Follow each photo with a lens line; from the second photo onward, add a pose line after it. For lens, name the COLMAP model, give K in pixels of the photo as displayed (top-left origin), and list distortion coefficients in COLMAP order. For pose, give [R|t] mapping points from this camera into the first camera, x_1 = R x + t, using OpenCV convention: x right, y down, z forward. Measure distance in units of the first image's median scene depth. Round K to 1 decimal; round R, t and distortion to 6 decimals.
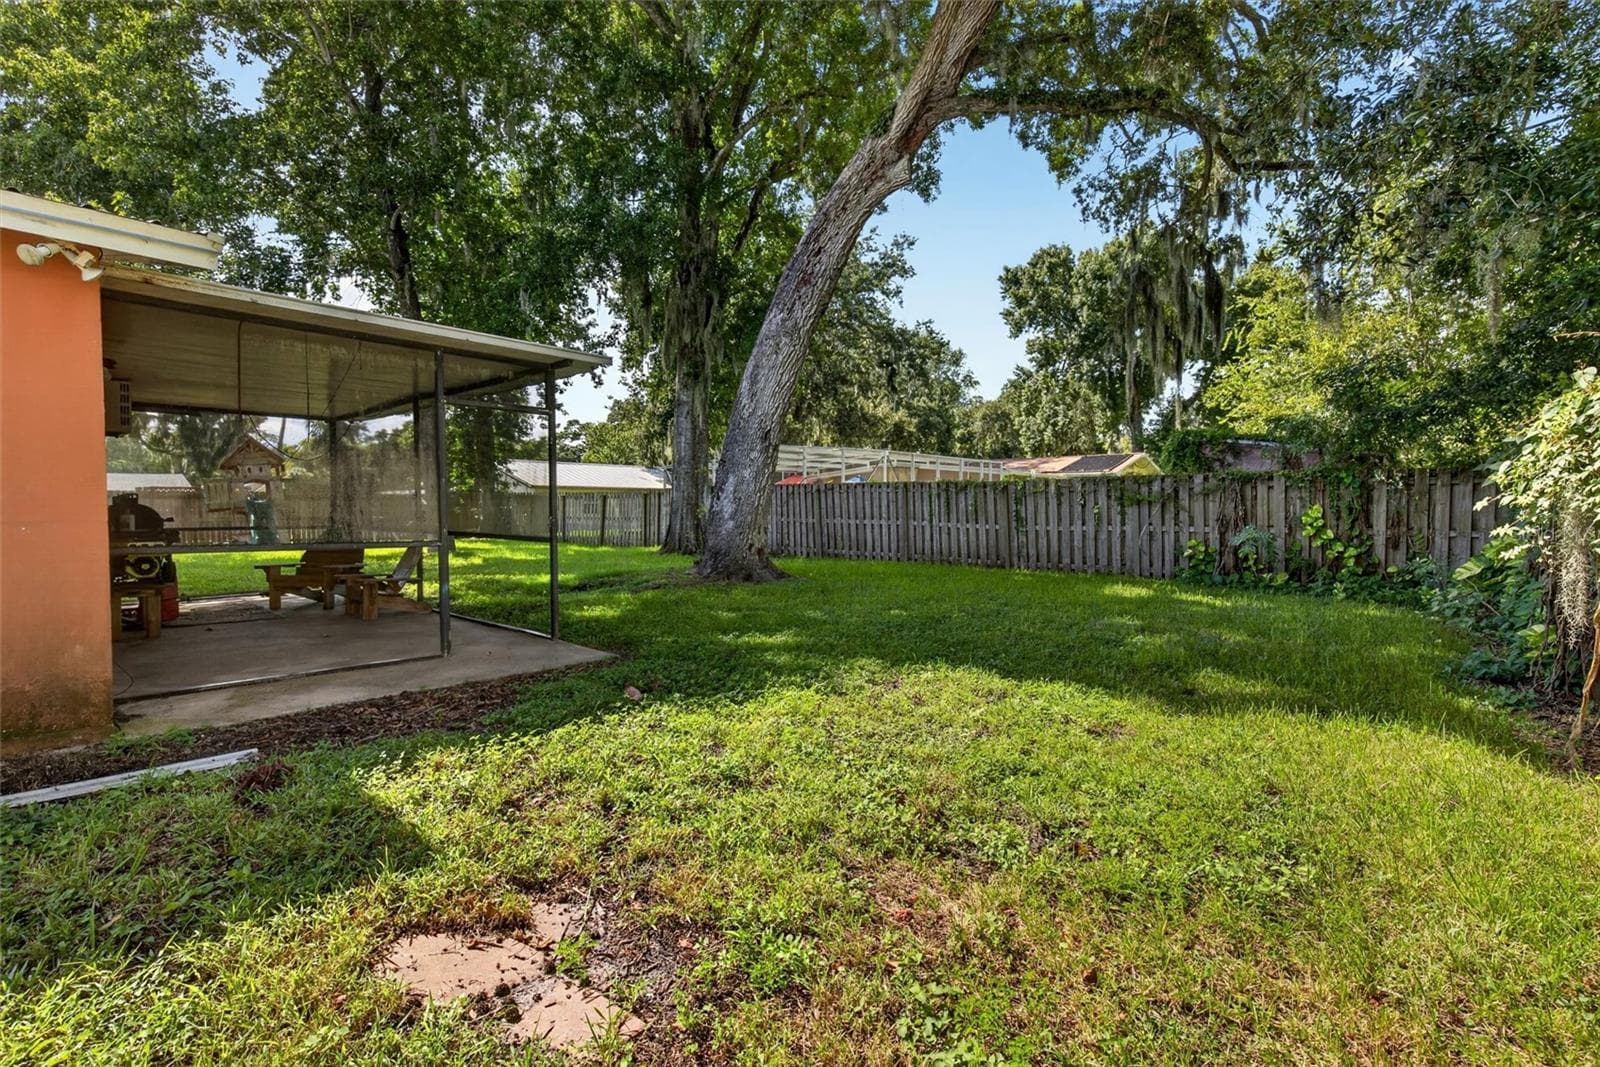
lens RADIAL K [[707.4, 0, 801.5], [0, 707.4, 534.9], [0, 0, 1]] dist [-0.000163, 0.000279]
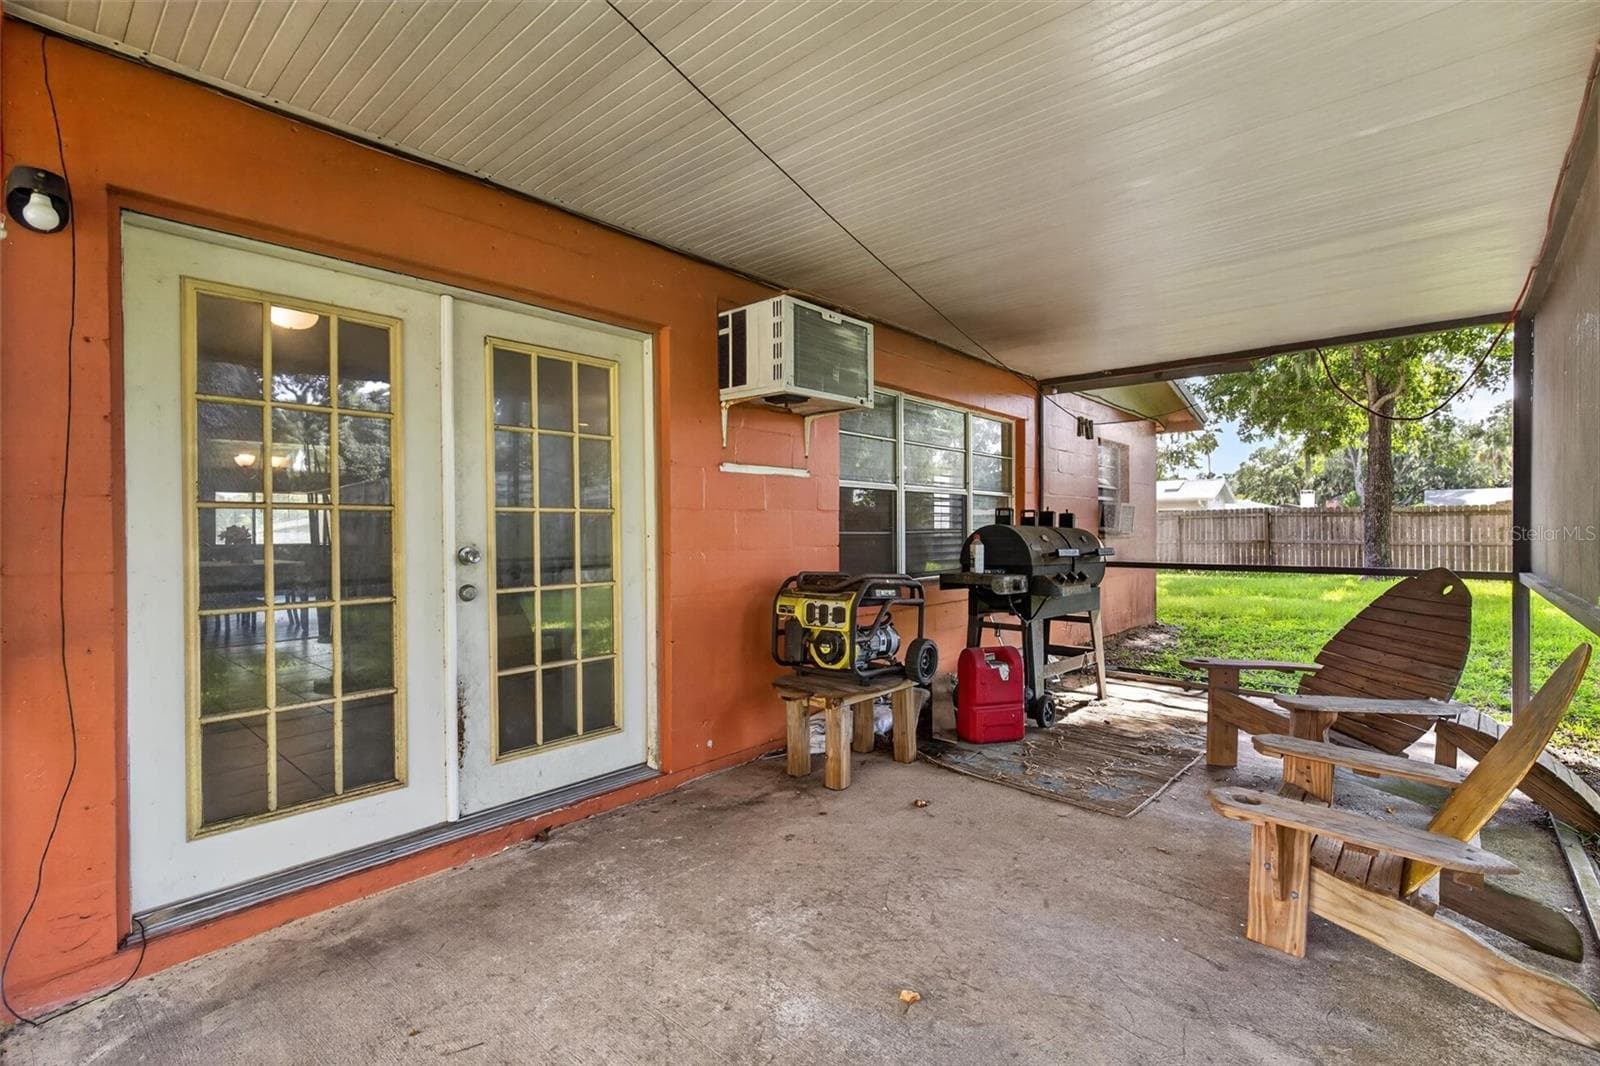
lens RADIAL K [[718.0, 0, 804.7], [0, 718.0, 532.8], [0, 0, 1]] dist [-0.000929, -0.000048]
pose [[-0.014404, 0.005121, -0.999883, -0.138211], [-0.032622, 0.999452, 0.005589, -0.014327], [0.999364, 0.032699, -0.014229, 0.338949]]
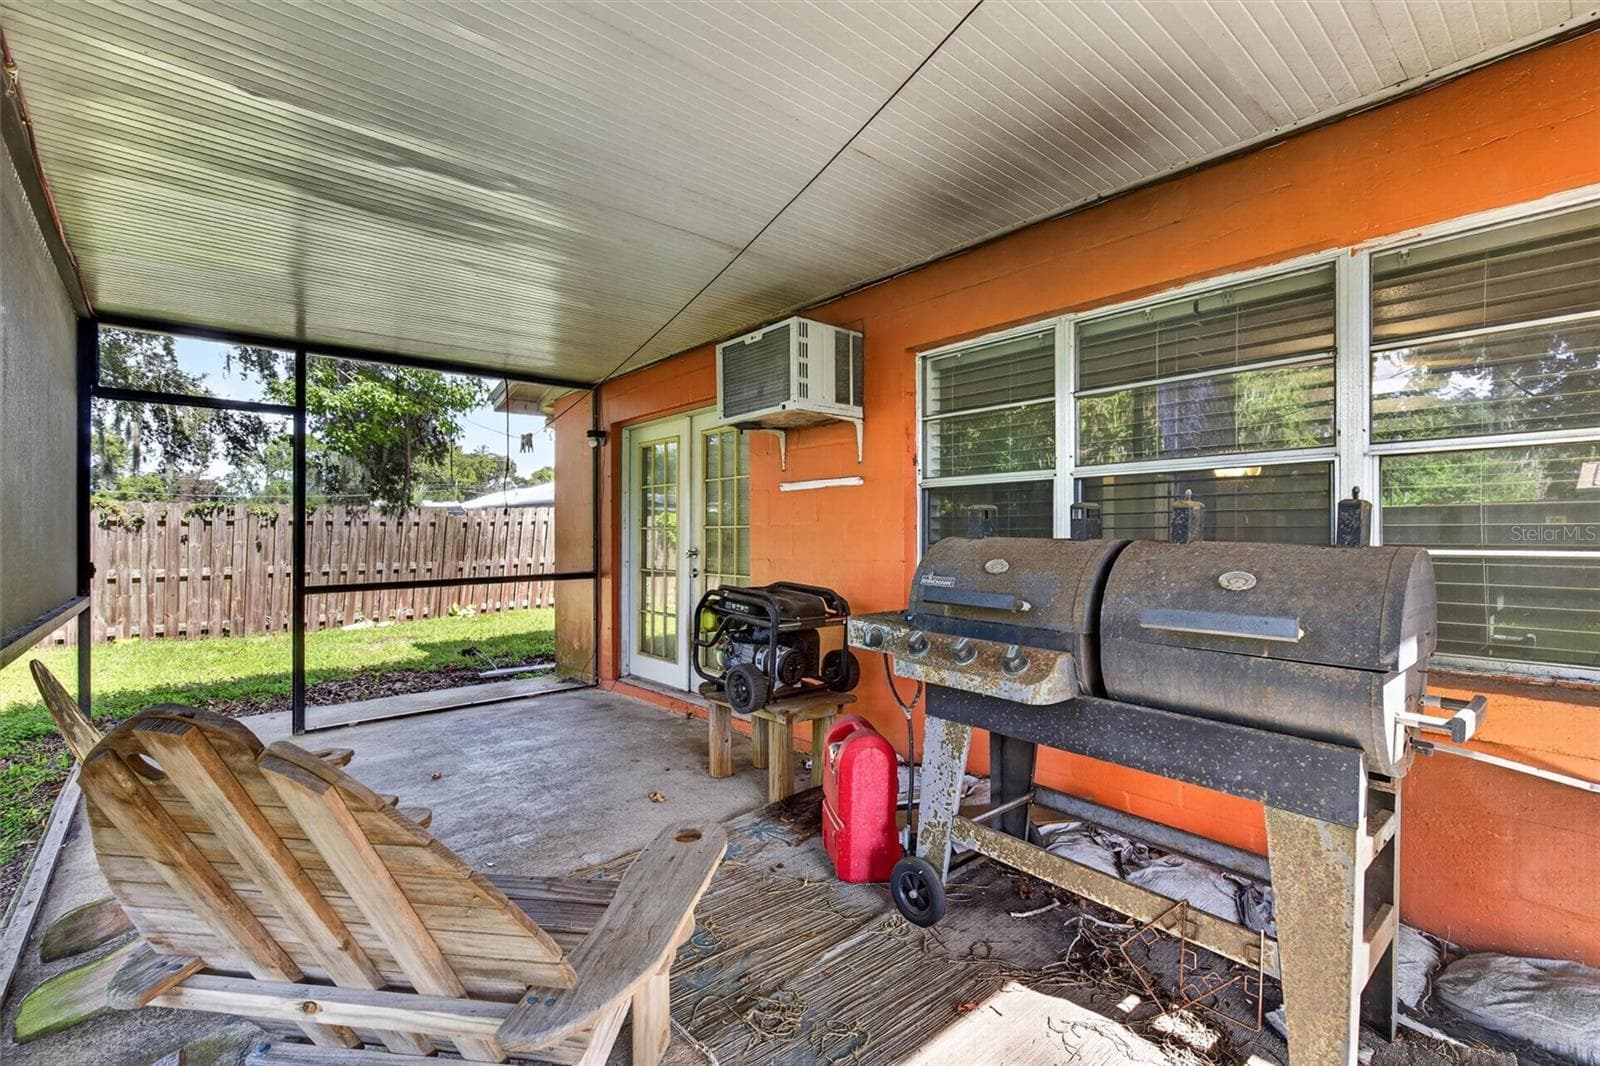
lens RADIAL K [[712.2, 0, 800.0], [0, 712.2, 533.0], [0, 0, 1]] dist [0.002587, -0.000110]
pose [[-0.990954, 0.001588, 0.134193, -0.365518], [0.005971, 0.999461, 0.032269, -0.022838], [-0.134069, 0.032778, -0.990430, 0.535165]]
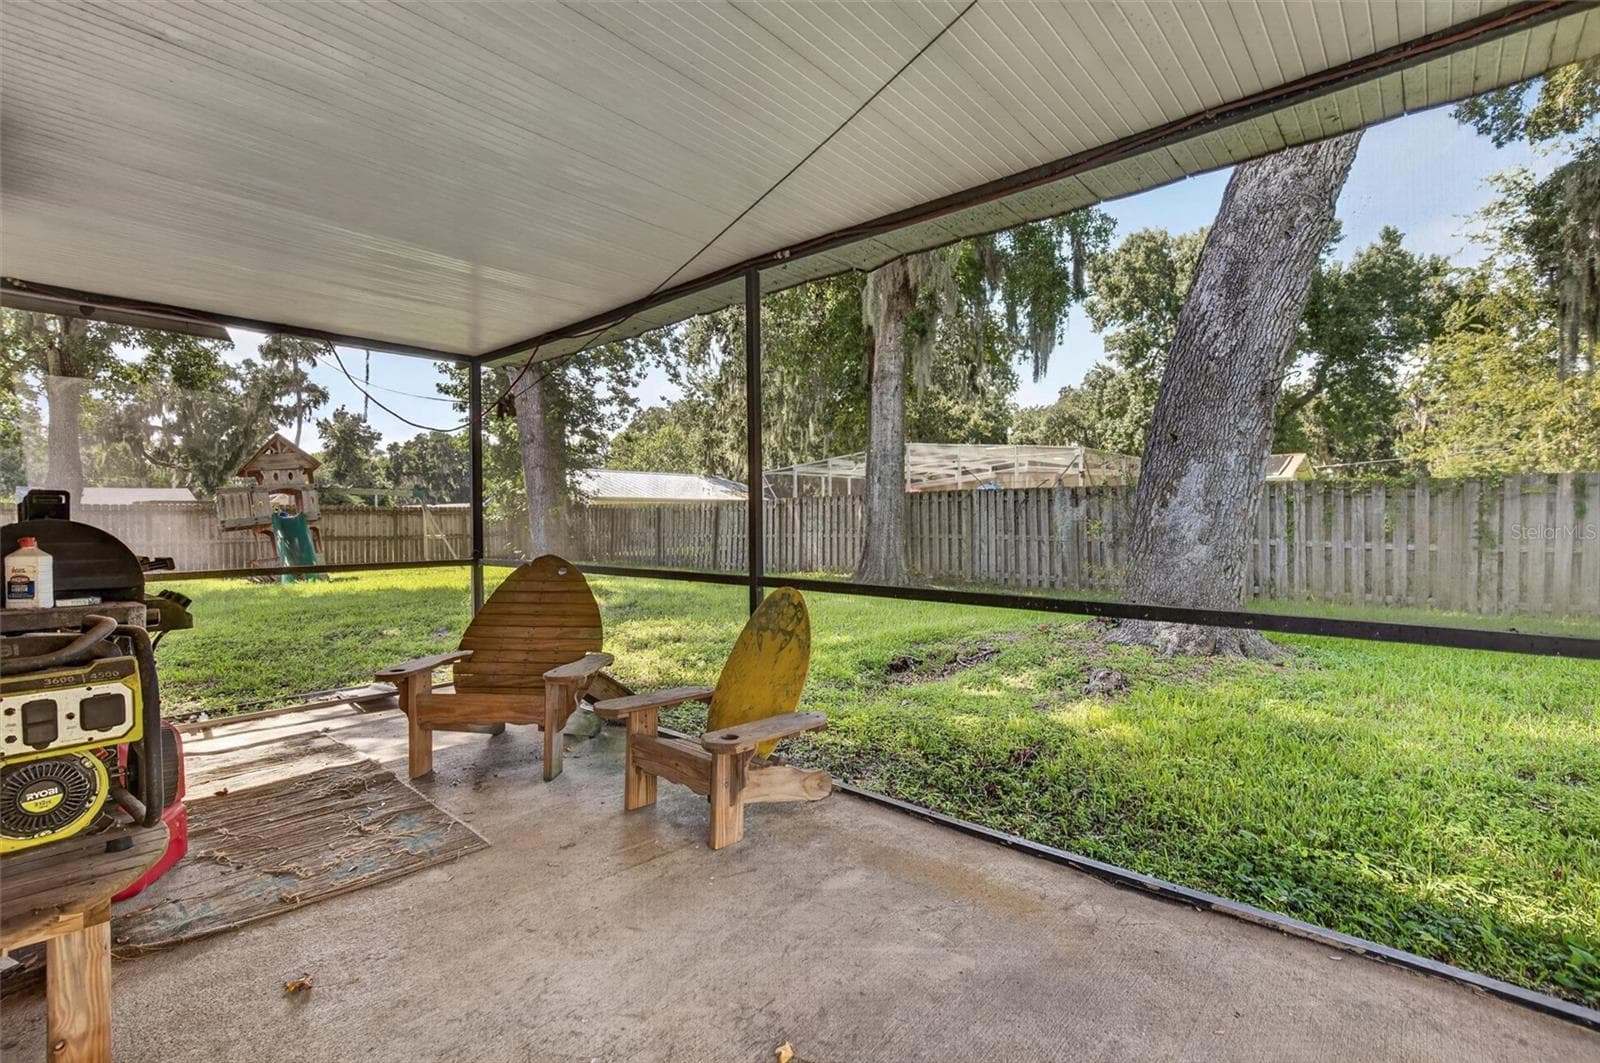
lens RADIAL K [[718.0, 0, 804.7], [0, 718.0, 531.3], [0, 0, 1]] dist [-0.000929, -0.000048]
pose [[0.999954, -0.006215, -0.007370, -0.234638], [0.006040, 0.999703, -0.023606, -0.011457], [0.007515, 0.023561, 0.999694, 0.264899]]
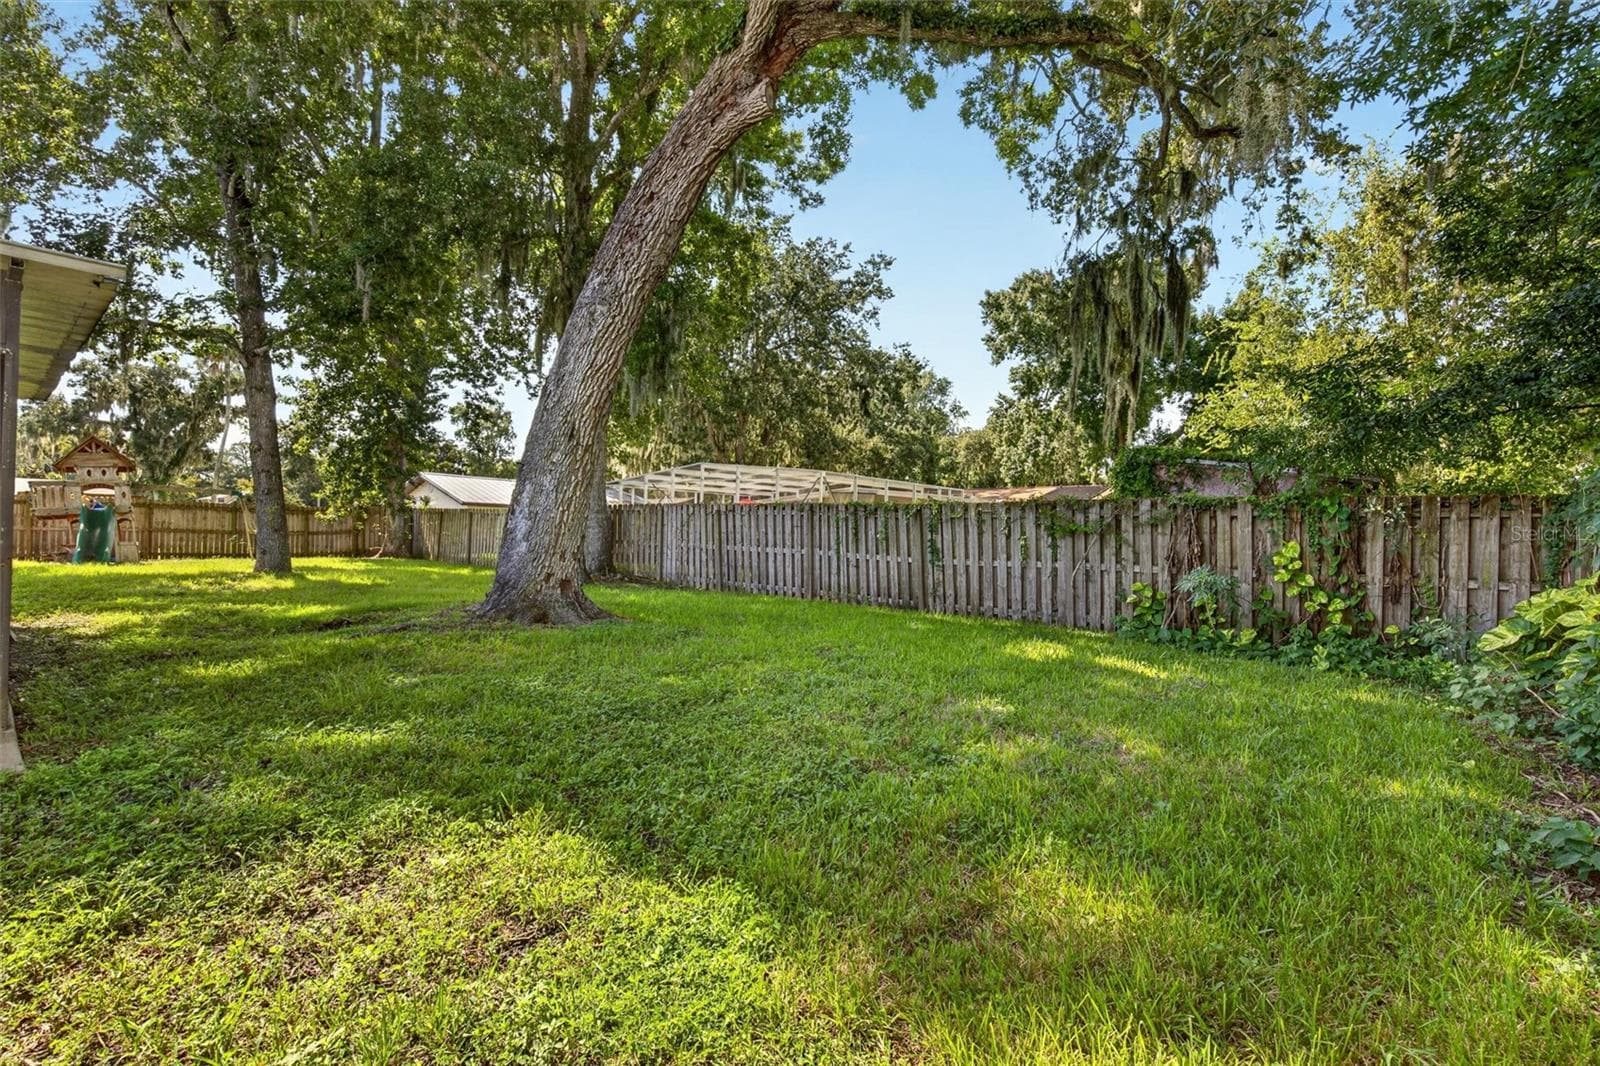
lens RADIAL K [[712.2, 0, 800.0], [0, 712.2, 533.0], [0, 0, 1]] dist [0.002587, -0.000110]
pose [[0.999634, 0.026418, 0.005777, 0.113102], [-0.026147, 0.998739, -0.042852, -0.002744], [-0.006902, 0.042685, 0.999065, 0.137474]]
